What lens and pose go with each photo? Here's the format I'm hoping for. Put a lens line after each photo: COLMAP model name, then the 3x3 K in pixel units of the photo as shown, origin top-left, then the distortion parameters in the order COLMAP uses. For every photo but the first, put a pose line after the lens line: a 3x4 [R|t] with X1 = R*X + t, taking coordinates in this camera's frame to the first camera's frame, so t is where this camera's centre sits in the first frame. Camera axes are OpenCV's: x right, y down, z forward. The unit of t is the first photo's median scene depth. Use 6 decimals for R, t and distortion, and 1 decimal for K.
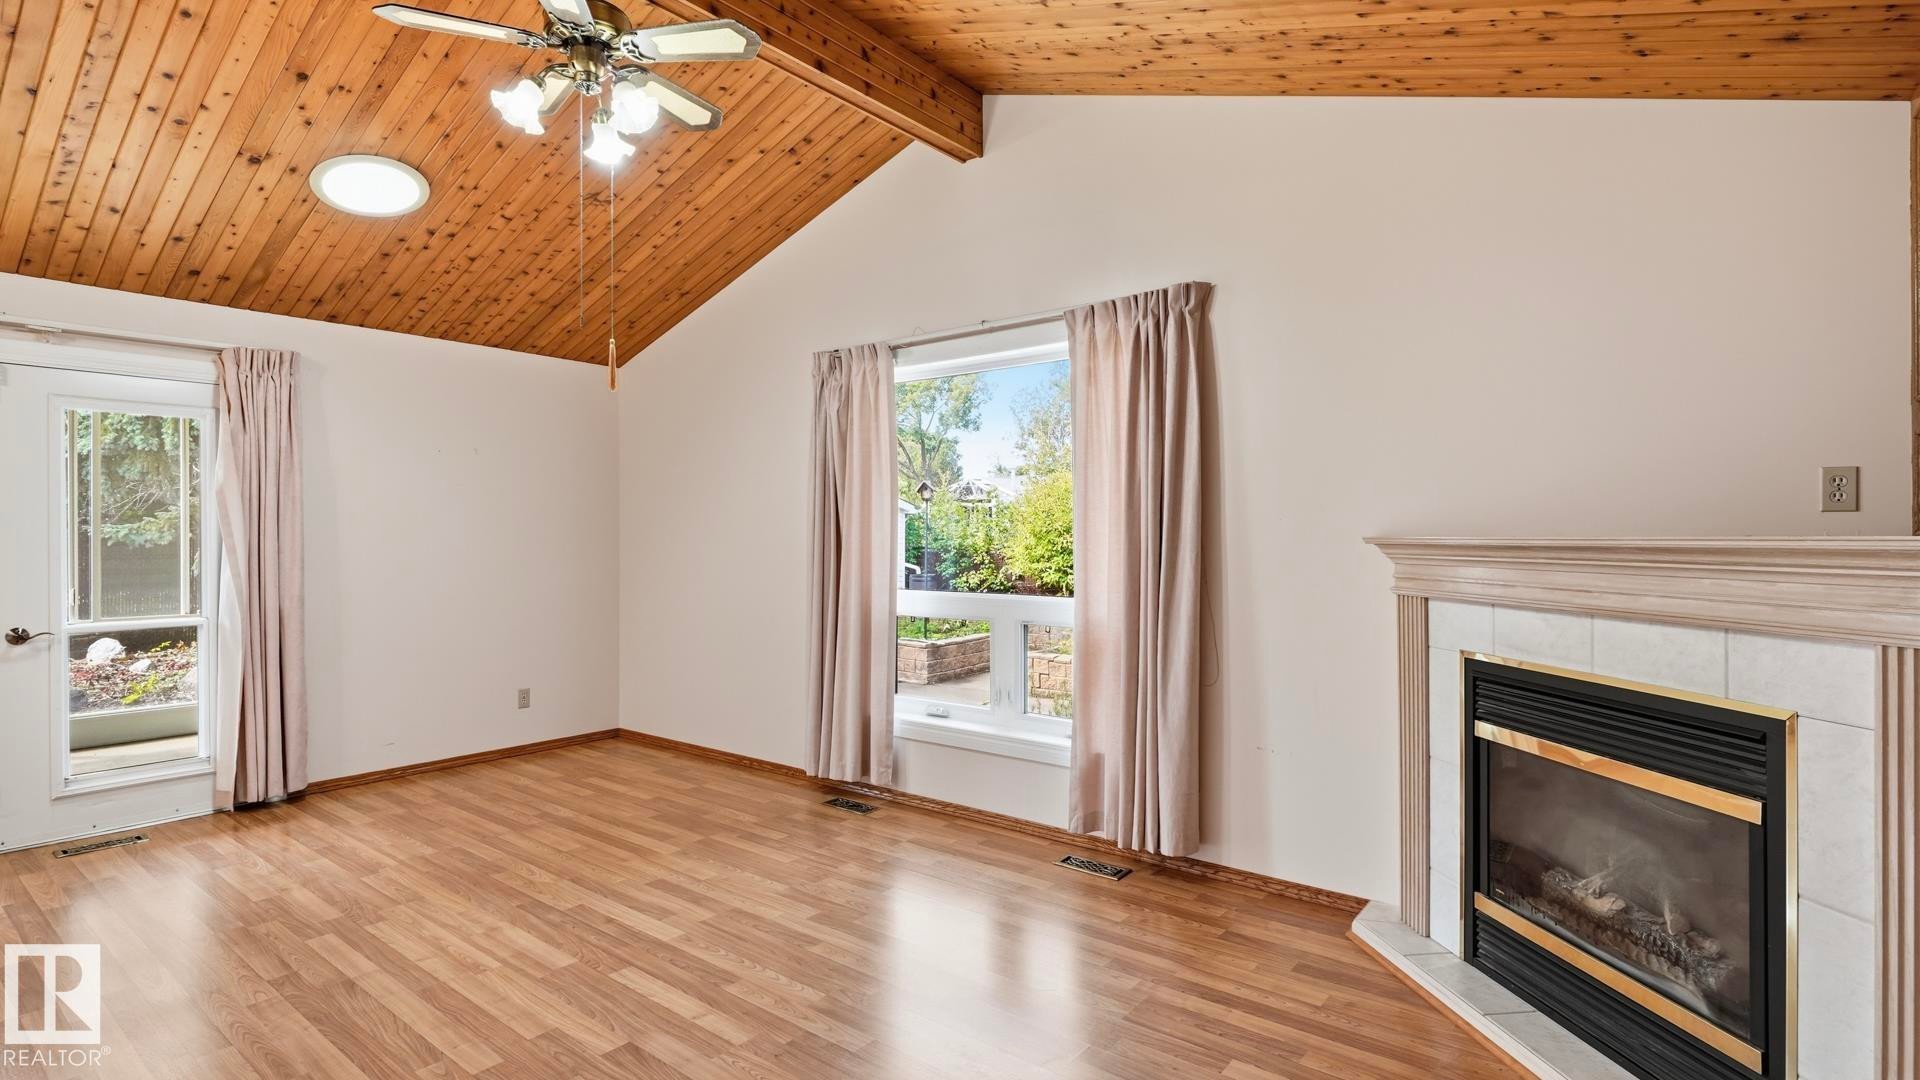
lens RADIAL K [[929.4, 0, 962.5], [0, 929.4, 532.8], [0, 0, 1]] dist [-0.001161, -0.000807]
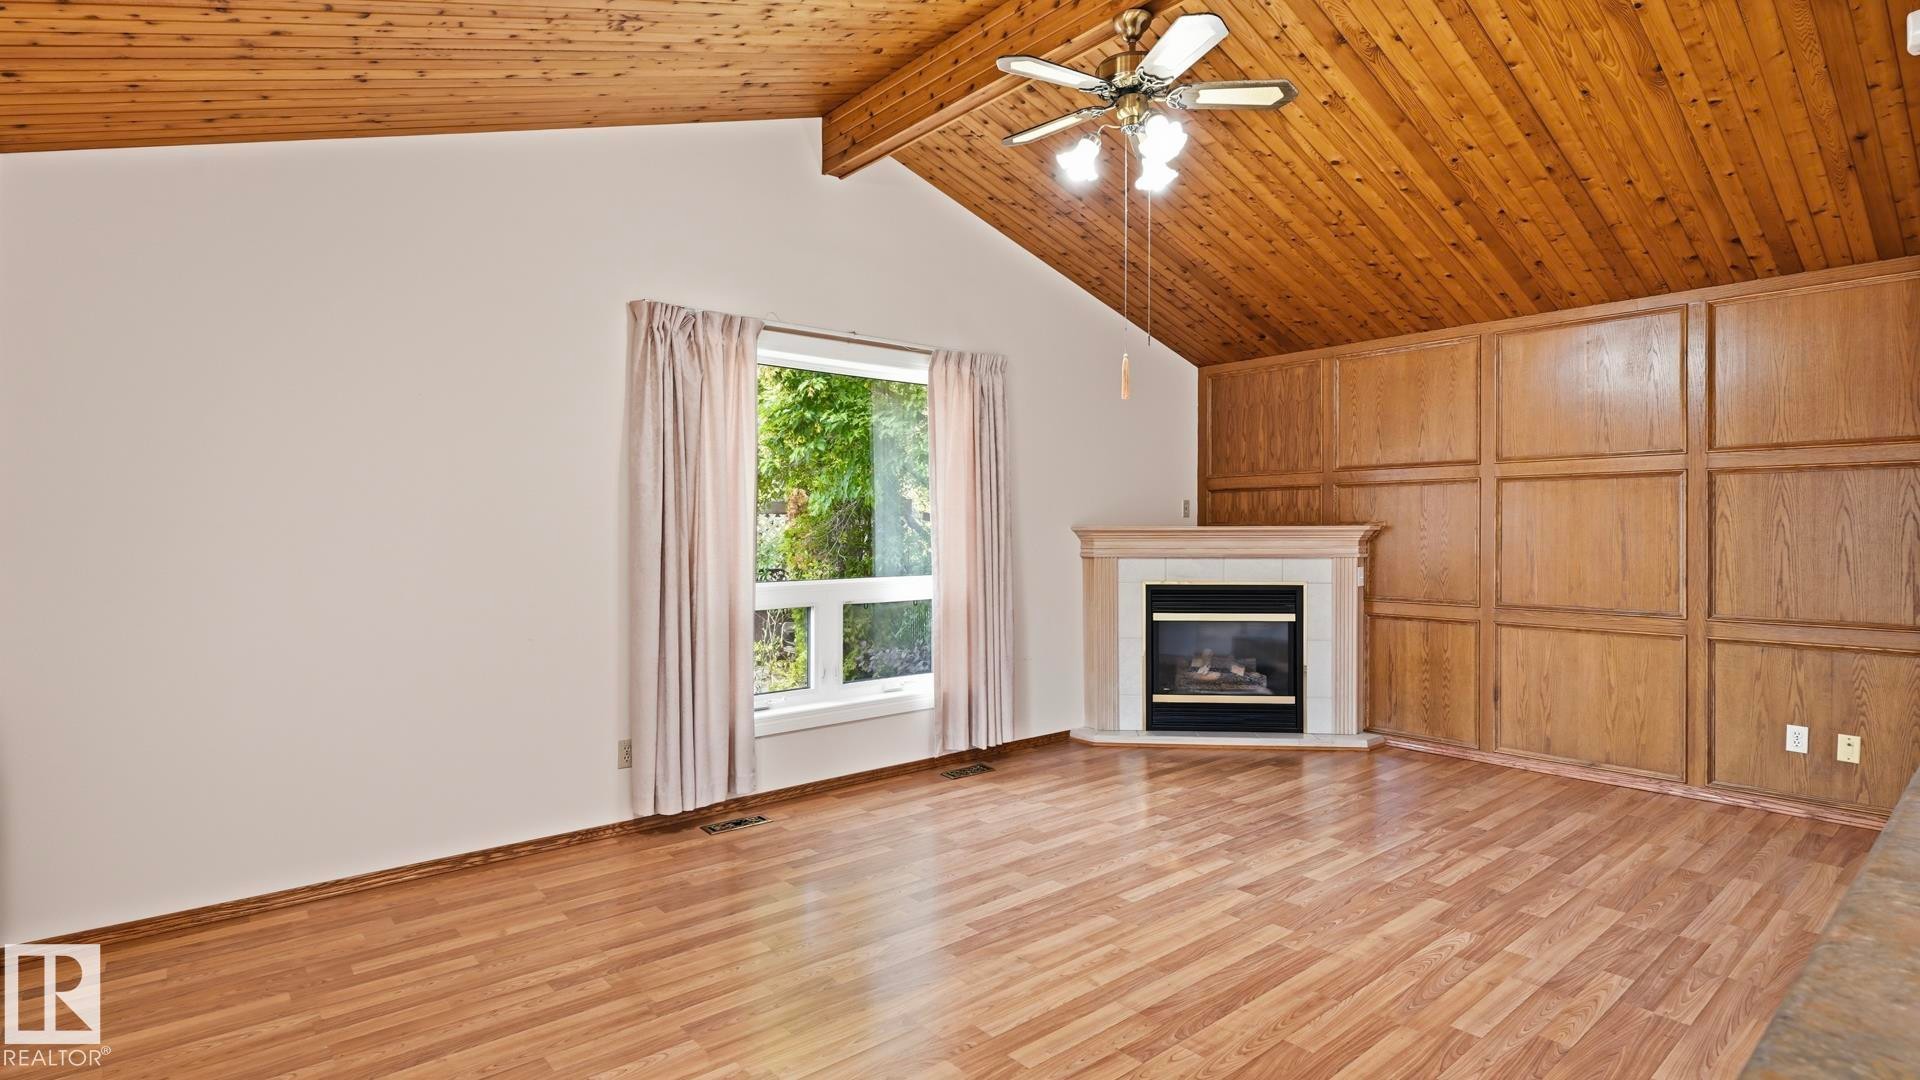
lens RADIAL K [[929.4, 0, 962.5], [0, 929.4, 532.8], [0, 0, 1]] dist [-0.001161, -0.000807]
pose [[0.203061, -0.005787, 0.979149, -1.410640], [-0.000410, 0.999982, 0.005996, 0.006286], [-0.979166, -0.001619, 0.203055, 0.879846]]
